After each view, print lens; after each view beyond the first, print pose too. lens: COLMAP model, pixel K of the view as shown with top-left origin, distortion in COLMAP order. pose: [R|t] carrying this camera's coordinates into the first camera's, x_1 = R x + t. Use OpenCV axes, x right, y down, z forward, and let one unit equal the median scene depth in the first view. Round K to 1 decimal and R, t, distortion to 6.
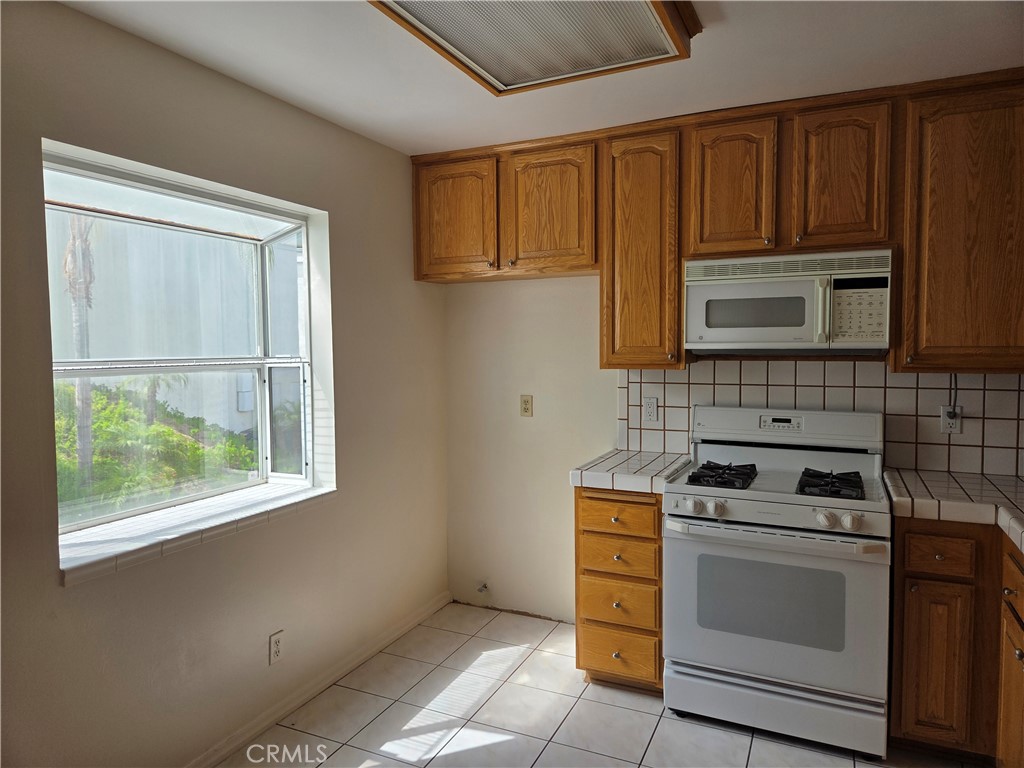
lens RADIAL K [[685.8, 0, 507.7], [0, 685.8, 382.1], [0, 0, 1]] dist [0.052257, -0.054045]
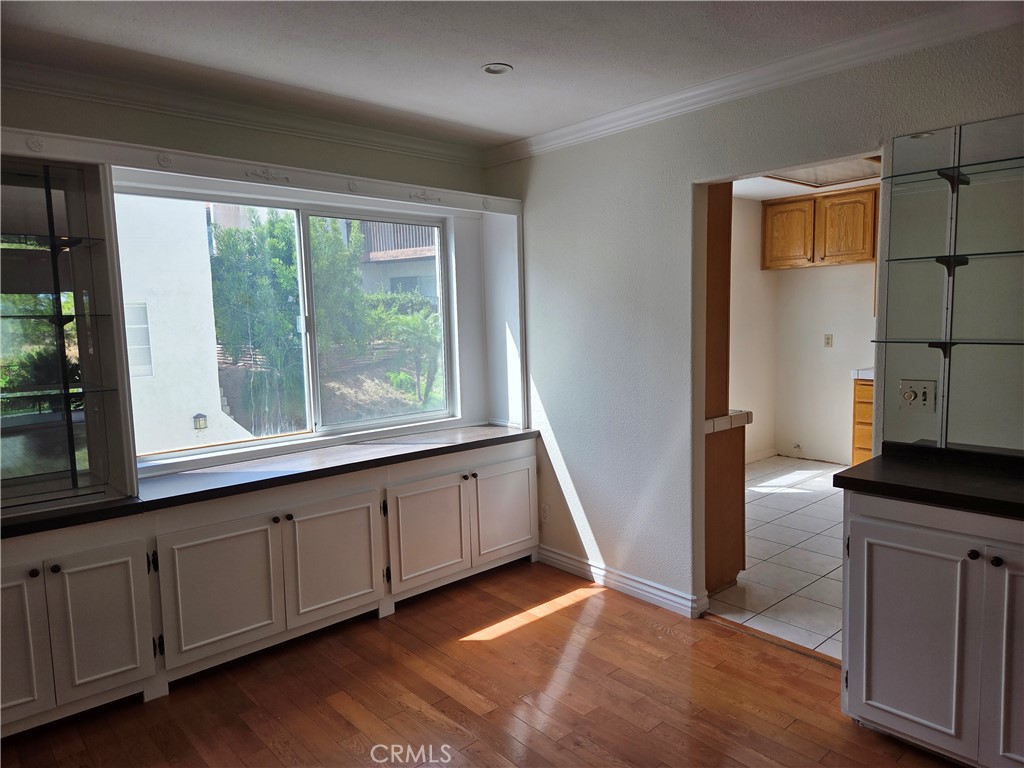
lens RADIAL K [[685.8, 0, 508.9], [0, 685.8, 388.2], [0, 0, 1]] dist [0.052257, -0.054045]
pose [[0.913847, 0.028579, -0.405052, 0.002100], [-0.007906, 0.998583, 0.052618, 0.088660], [0.405982, -0.044882, 0.912778, -1.174685]]
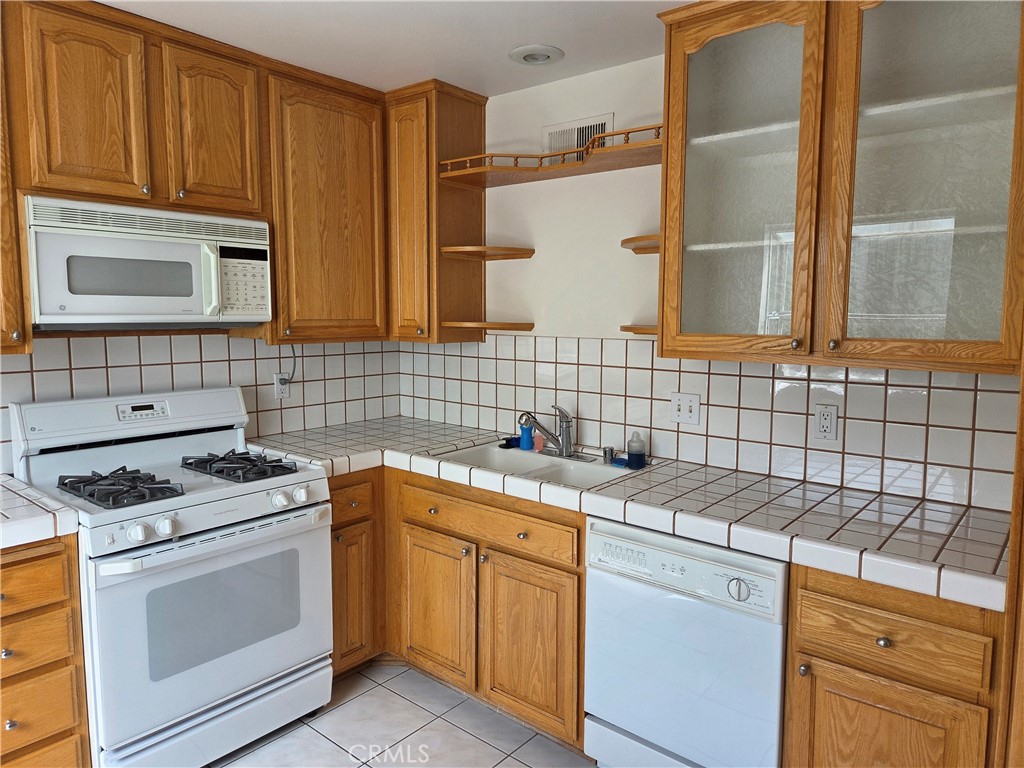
lens RADIAL K [[685.8, 0, 510.4], [0, 685.8, 382.8], [0, 0, 1]] dist [0.052257, -0.054045]
pose [[0.243853, -0.096667, 0.964983, -0.326149], [0.047422, 0.995018, 0.087693, -0.029284], [-0.968652, 0.024377, 0.247222, 0.387689]]
